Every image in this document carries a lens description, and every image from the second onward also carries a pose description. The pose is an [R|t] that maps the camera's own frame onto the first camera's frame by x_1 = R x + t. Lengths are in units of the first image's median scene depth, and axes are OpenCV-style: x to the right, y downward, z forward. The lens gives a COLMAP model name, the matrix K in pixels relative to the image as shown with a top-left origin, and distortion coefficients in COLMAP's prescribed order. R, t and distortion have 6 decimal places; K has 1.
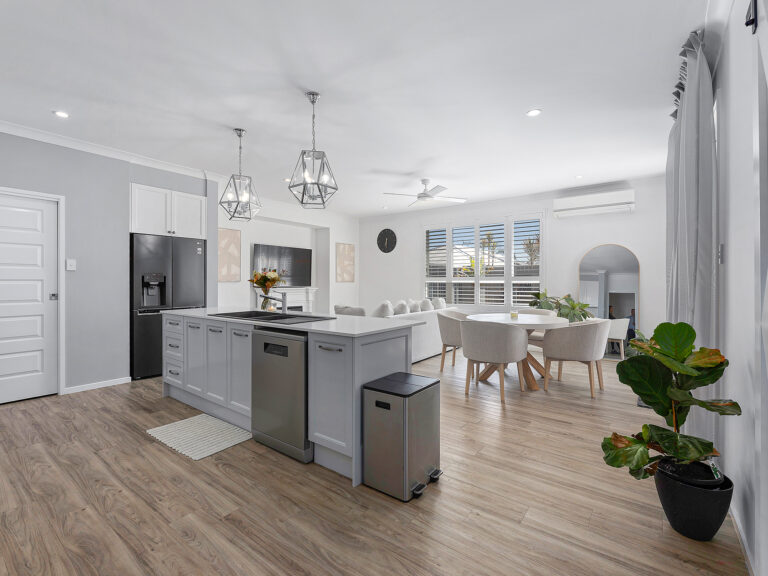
lens RADIAL K [[359.0, 0, 380.8], [0, 359.0, 284.6], [0, 0, 1]] dist [-0.002305, -0.001665]
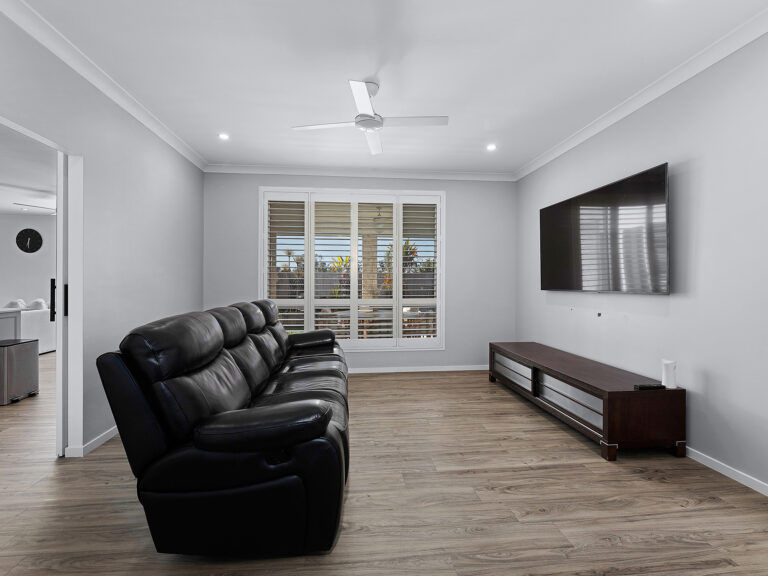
lens RADIAL K [[359.0, 0, 383.4], [0, 359.0, 282.9], [0, 0, 1]] dist [-0.002305, -0.001665]
pose [[0.730985, 0.002167, 0.682390, 0.097656], [0.002314, 0.999981, -0.005654, 0.003347], [-0.682389, 0.005712, 0.730967, -0.659993]]
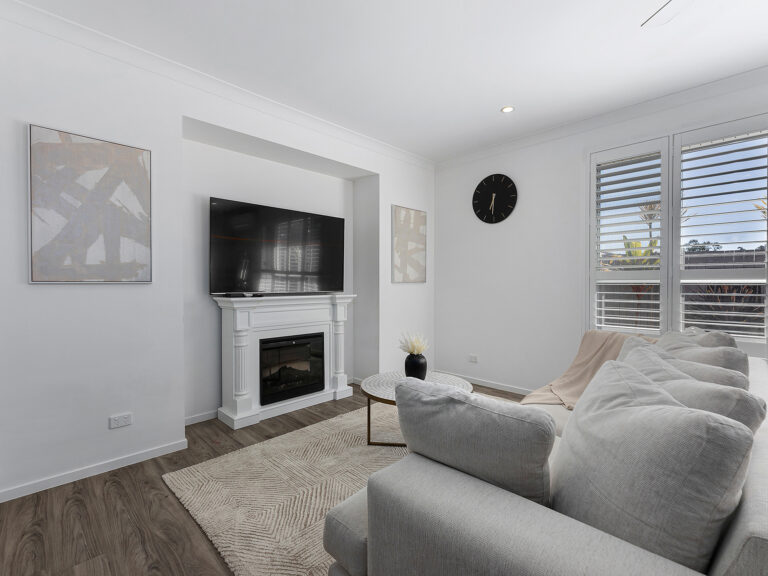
lens RADIAL K [[359.0, 0, 380.3], [0, 359.0, 288.4], [0, 0, 1]] dist [-0.002305, -0.001665]
pose [[0.990370, -0.000303, -0.138443, -0.120233], [0.001597, 0.999956, 0.009233, -0.007034], [0.138434, -0.009365, 0.990327, 0.844120]]
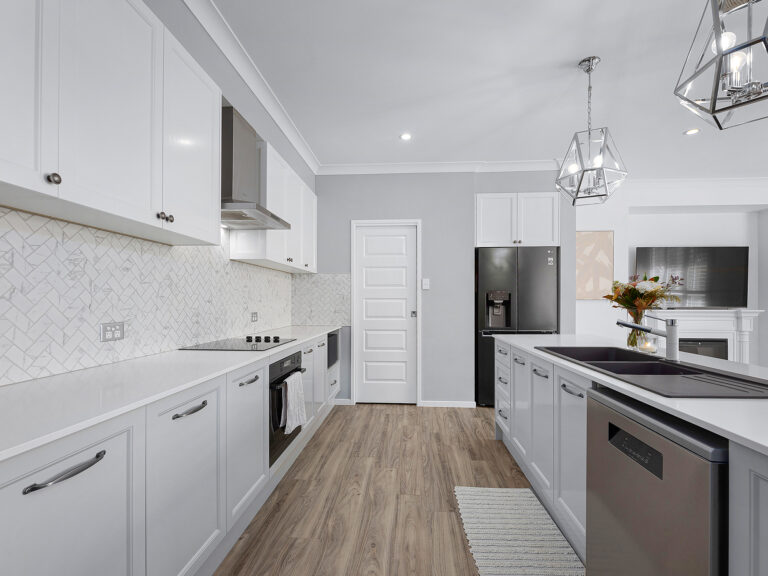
lens RADIAL K [[359.0, 0, 381.5], [0, 359.0, 300.1], [0, 0, 1]] dist [-0.002305, -0.001665]
pose [[0.548557, -0.003010, -0.836108, -0.047228], [-0.005723, 0.999957, -0.007355, 0.000368], [0.836093, 0.008820, 0.548516, 0.256888]]
